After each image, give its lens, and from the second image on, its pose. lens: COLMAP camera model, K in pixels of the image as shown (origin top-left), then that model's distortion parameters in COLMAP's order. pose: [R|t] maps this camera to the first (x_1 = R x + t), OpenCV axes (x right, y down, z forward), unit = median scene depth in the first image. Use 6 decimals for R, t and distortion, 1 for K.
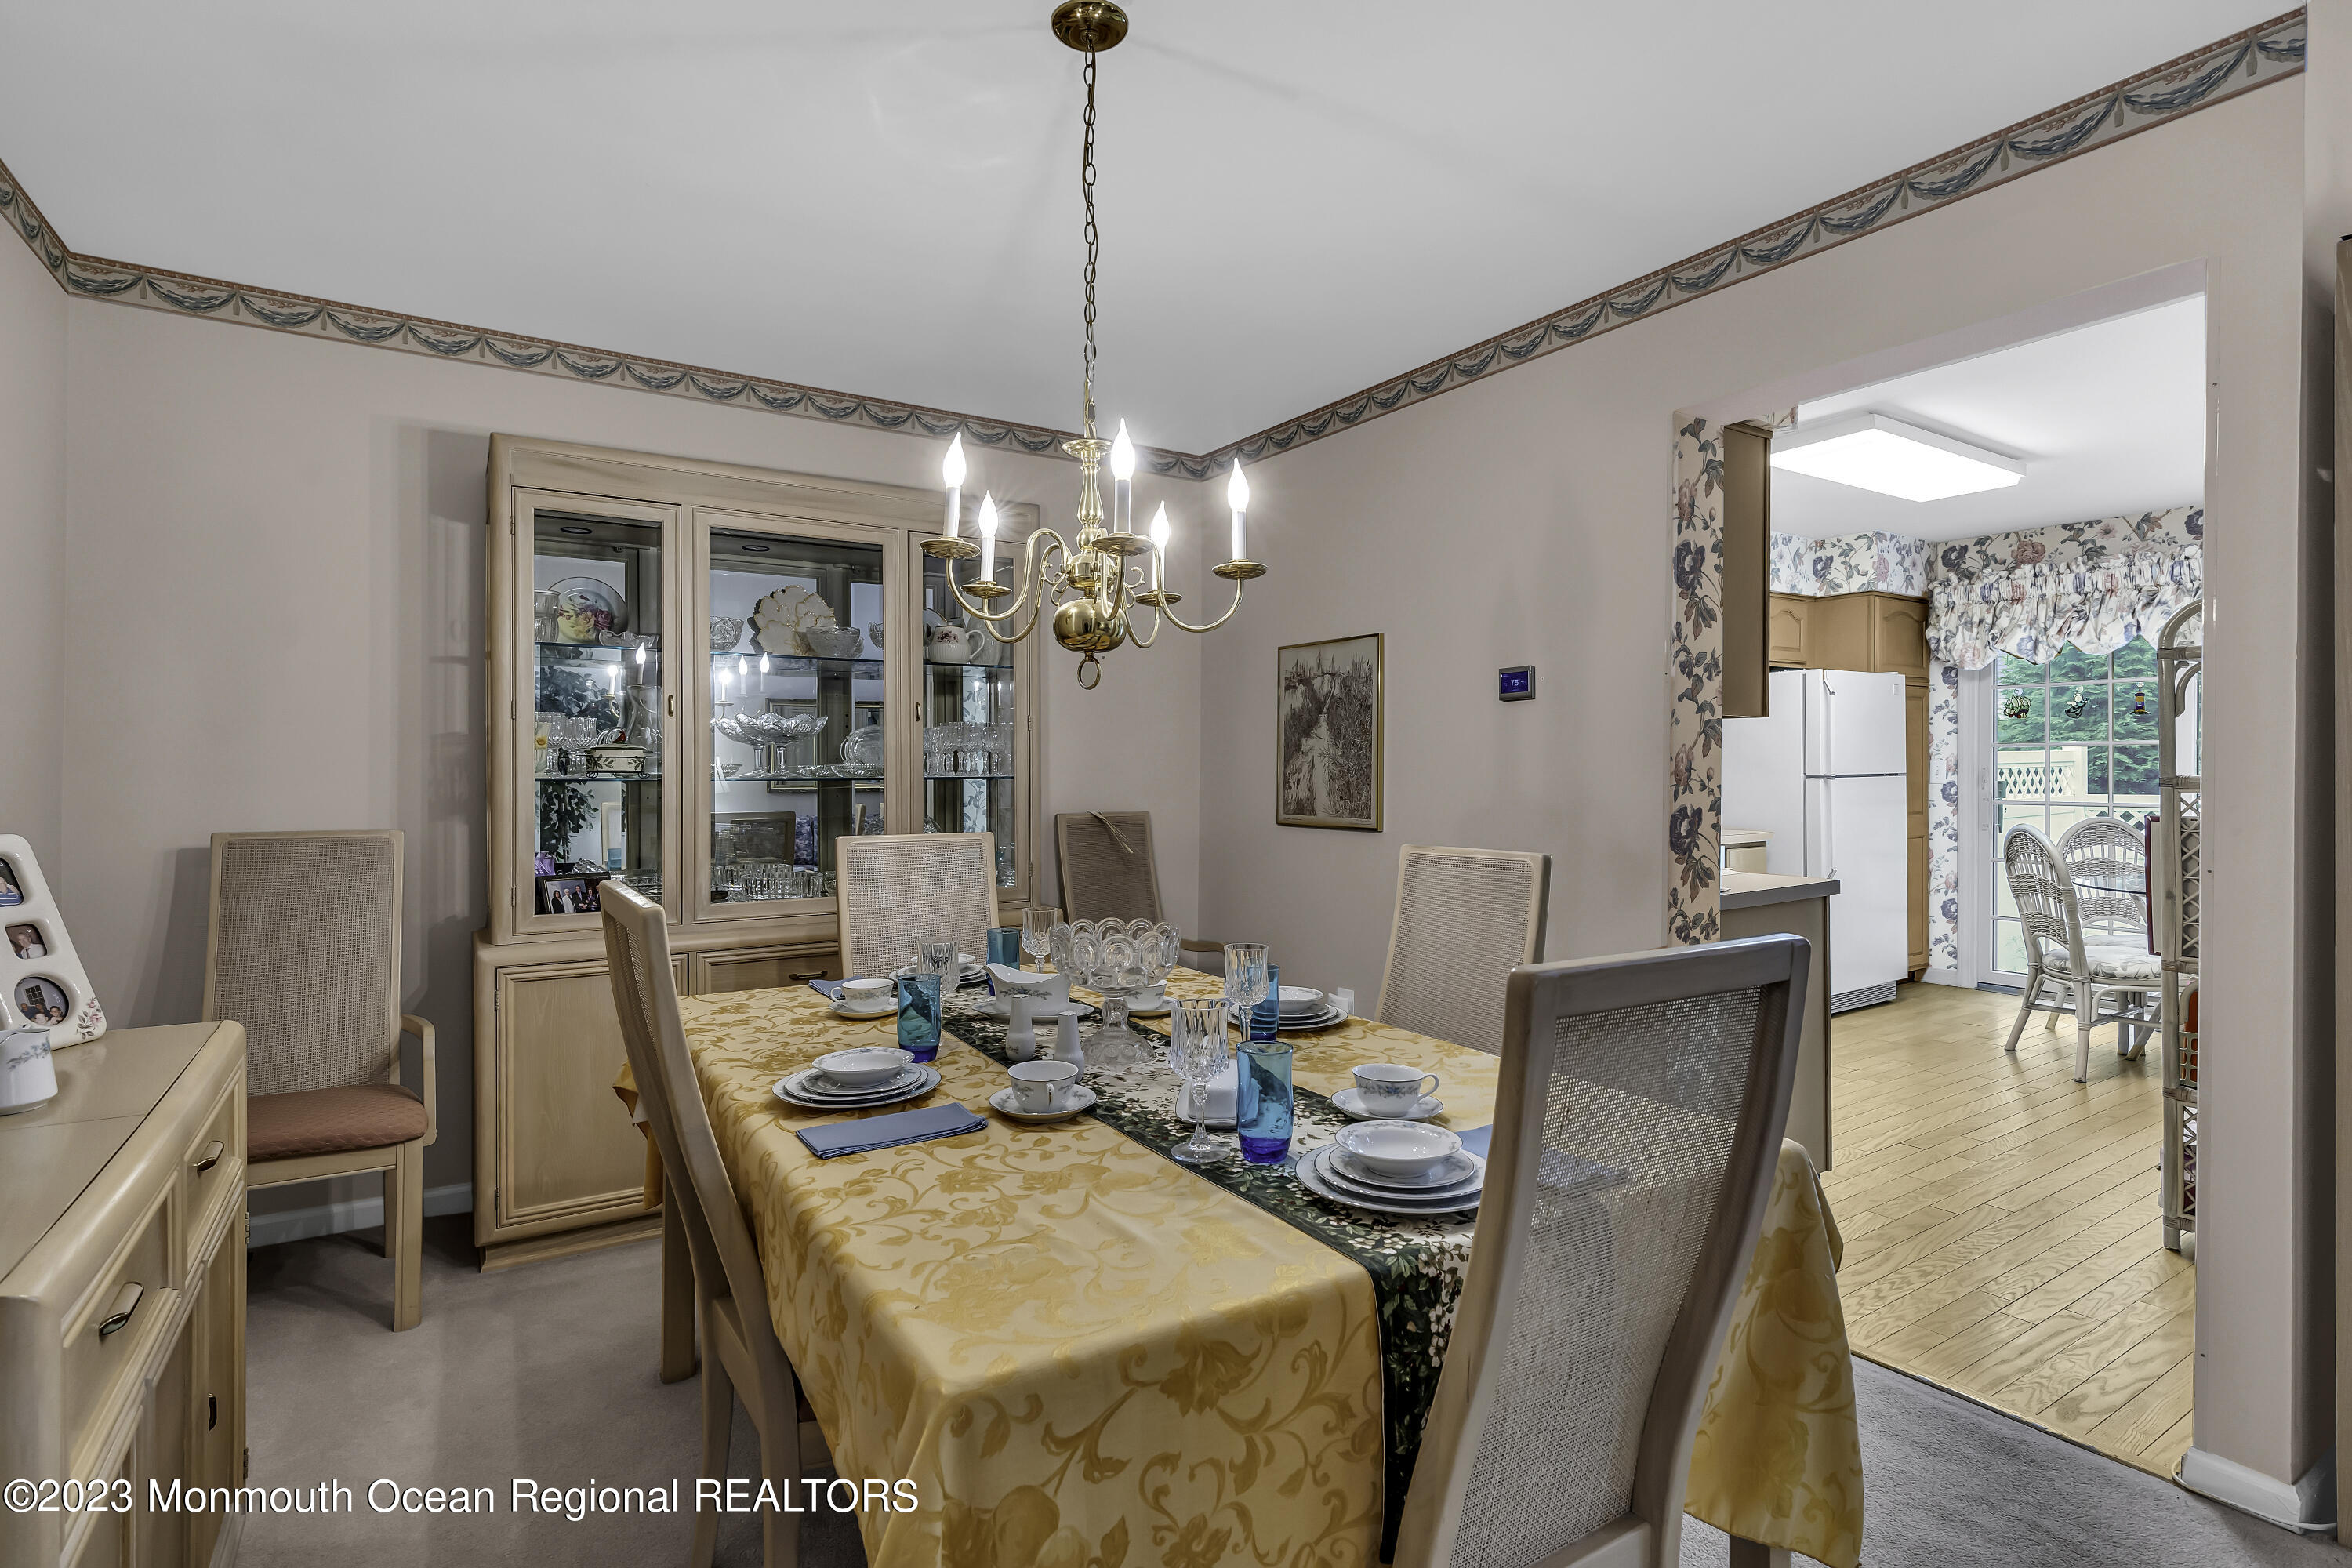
lens RADIAL K [[1195.0, 0, 1177.4], [0, 1195.0, 769.9], [0, 0, 1]] dist [-0.003003, -0.000377]
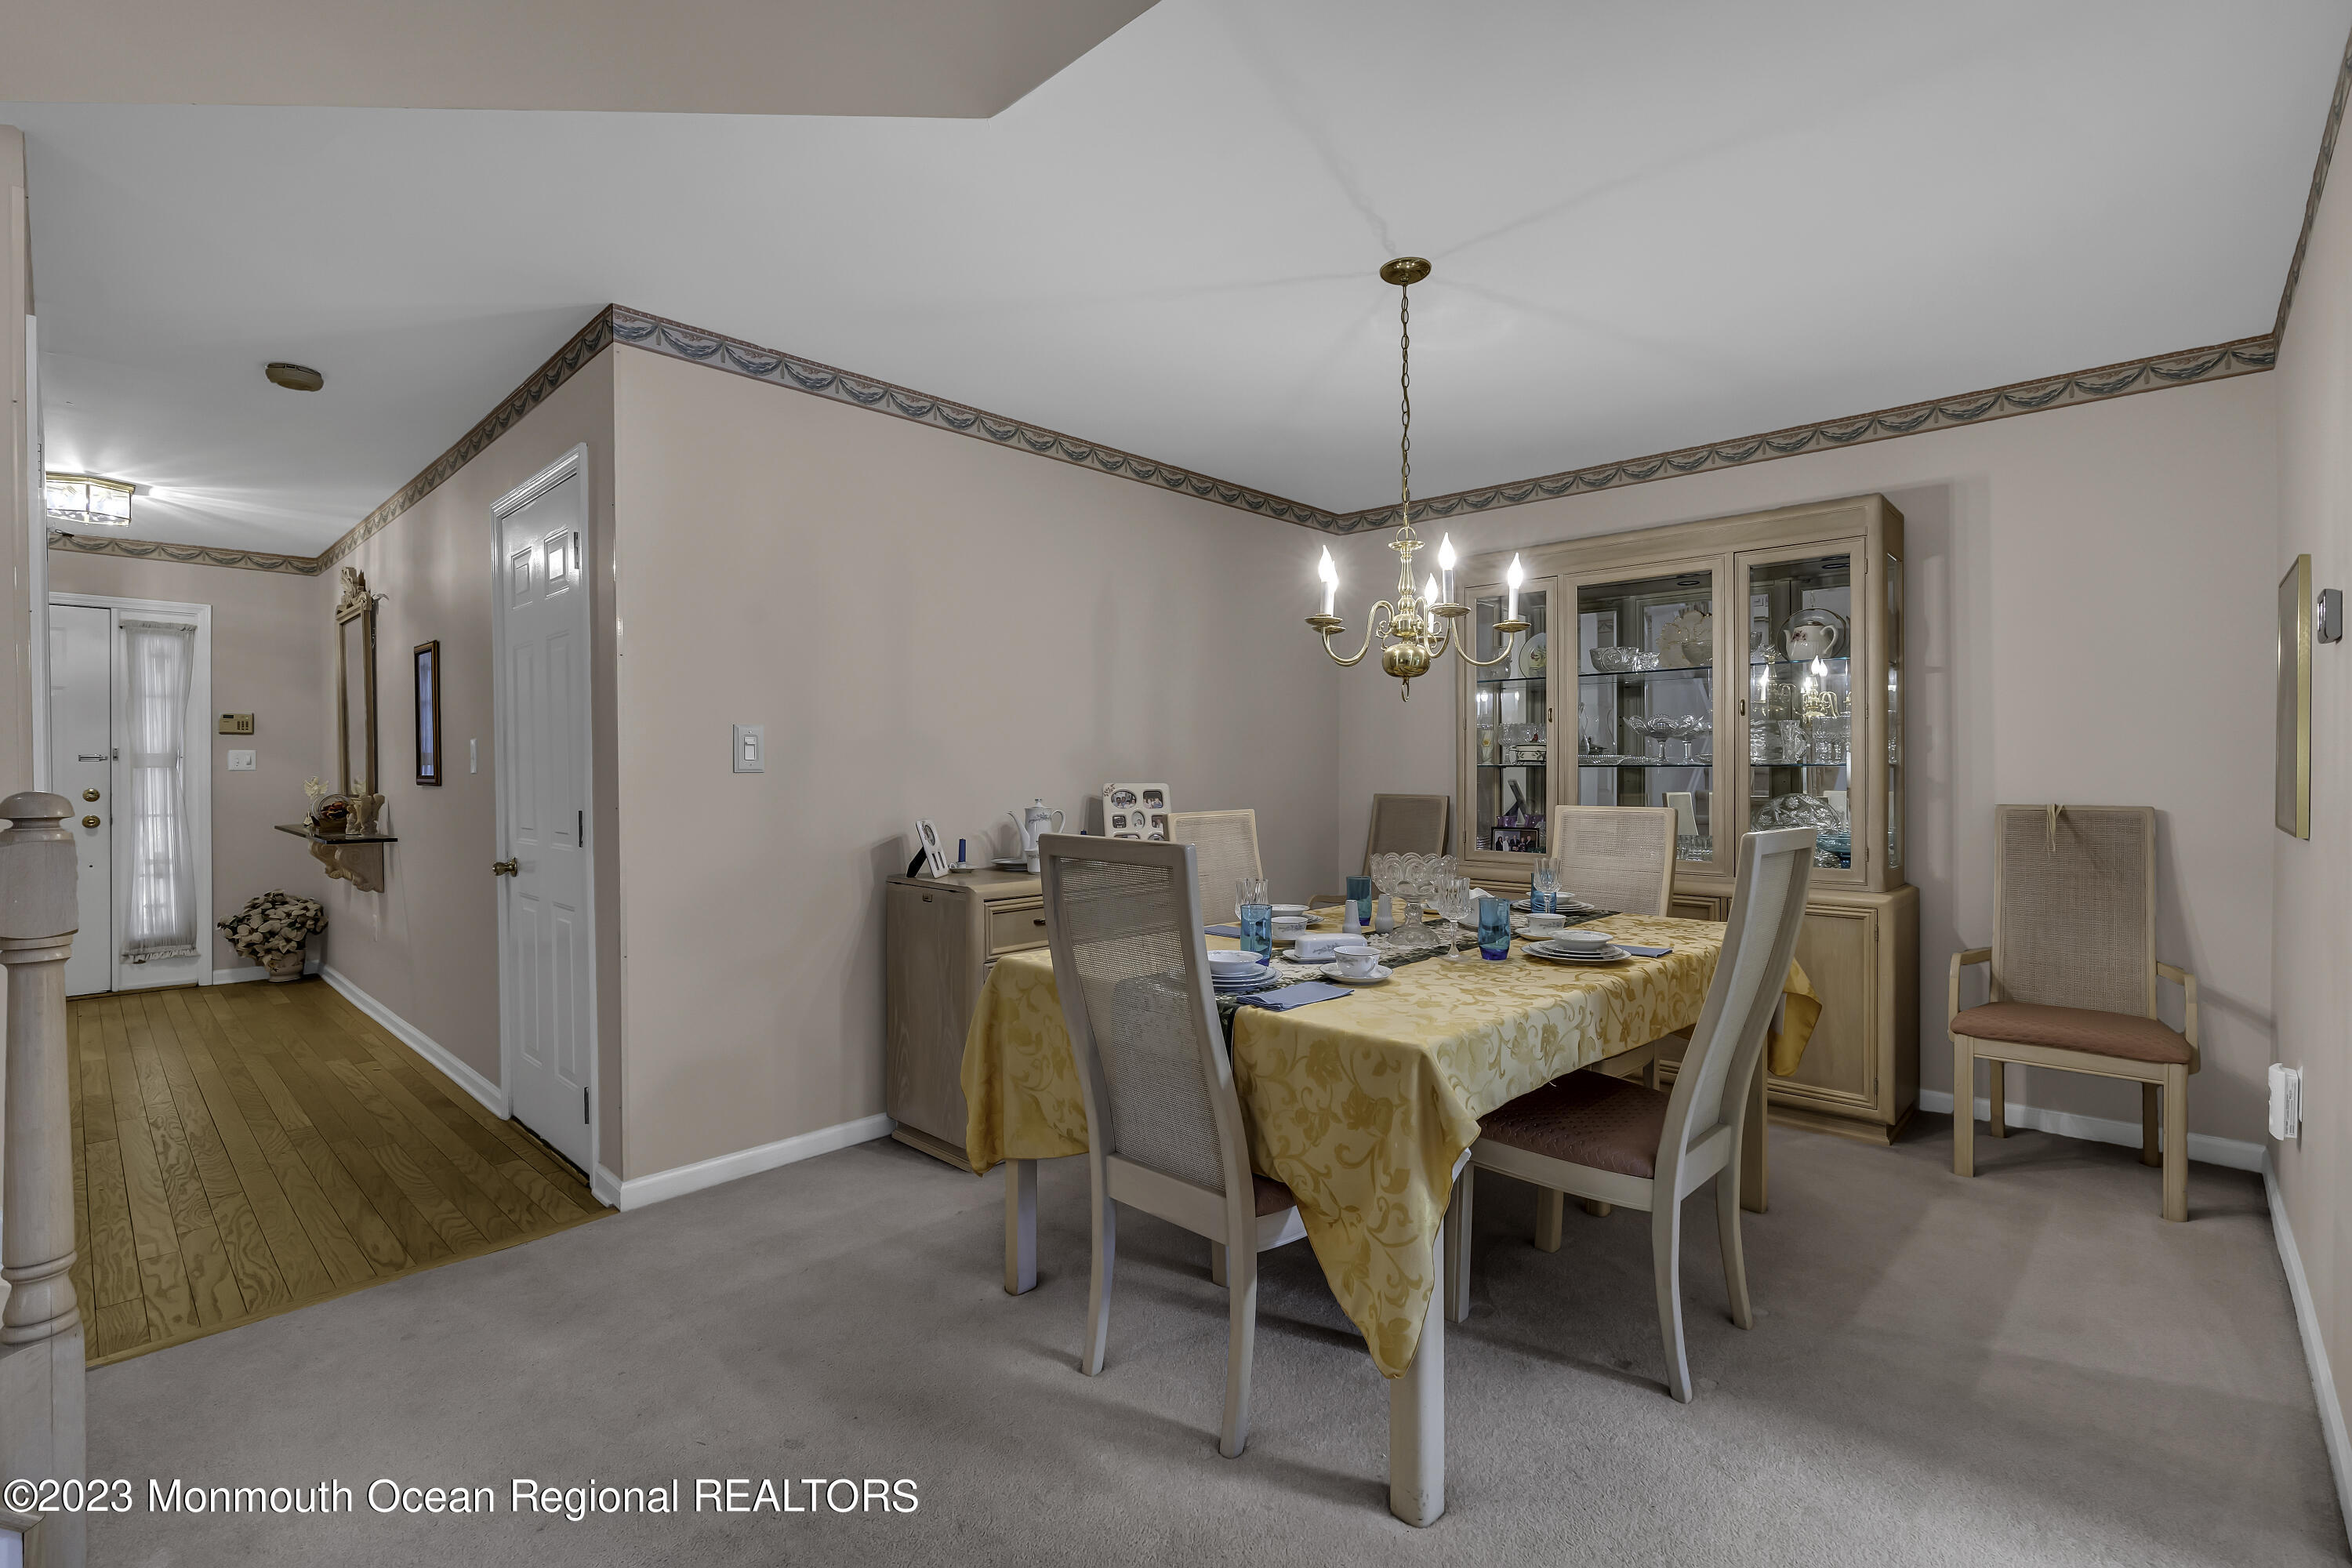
lens RADIAL K [[1043.1, 0, 1176.2], [0, 1043.1, 780.1], [0, 0, 1]] dist [-0.002553, 0.000171]
pose [[0.237143, 0.007798, -0.971443, 0.767449], [0.000253, 0.999967, 0.008089, 0.014982], [0.971475, -0.002164, 0.237133, 0.261933]]
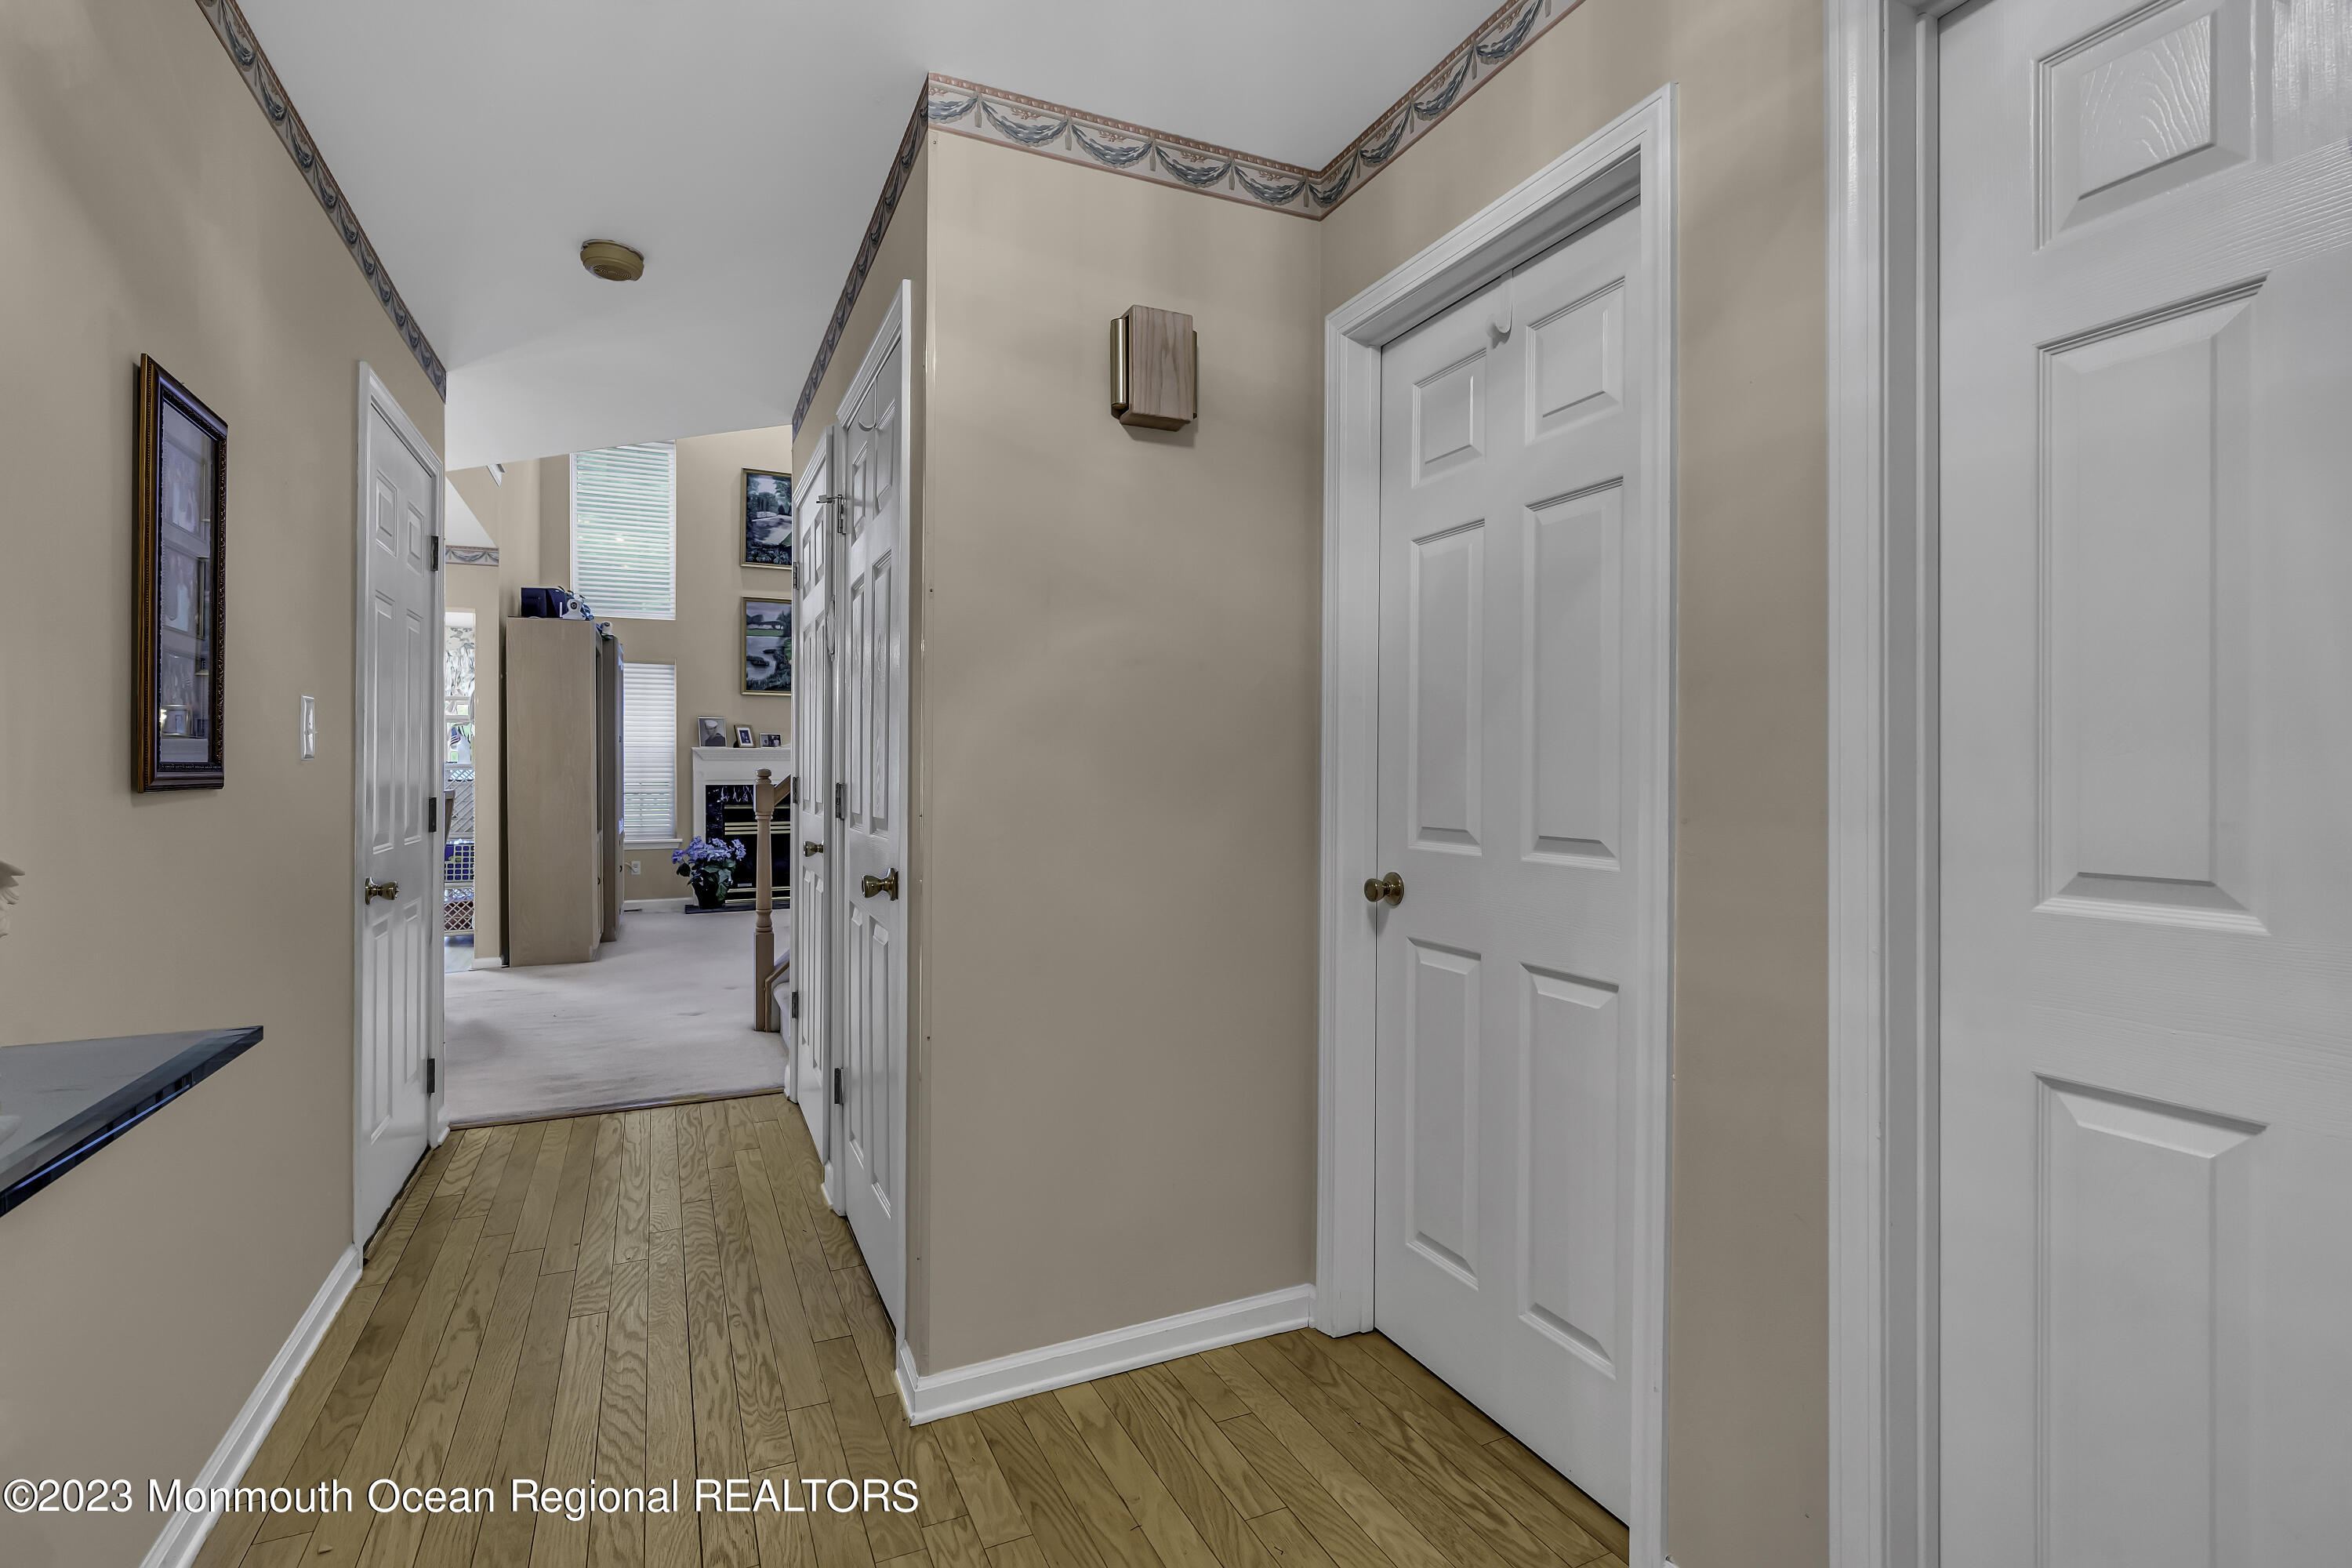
lens RADIAL K [[1043.1, 0, 1166.6], [0, 1043.1, 772.0], [0, 0, 1]] dist [-0.002553, 0.000171]
pose [[0.123886, -0.001591, 0.992295, -1.205497], [0.000627, 0.999999, 0.001525, 0.023019], [-0.992296, 0.000433, 0.123887, -0.874313]]
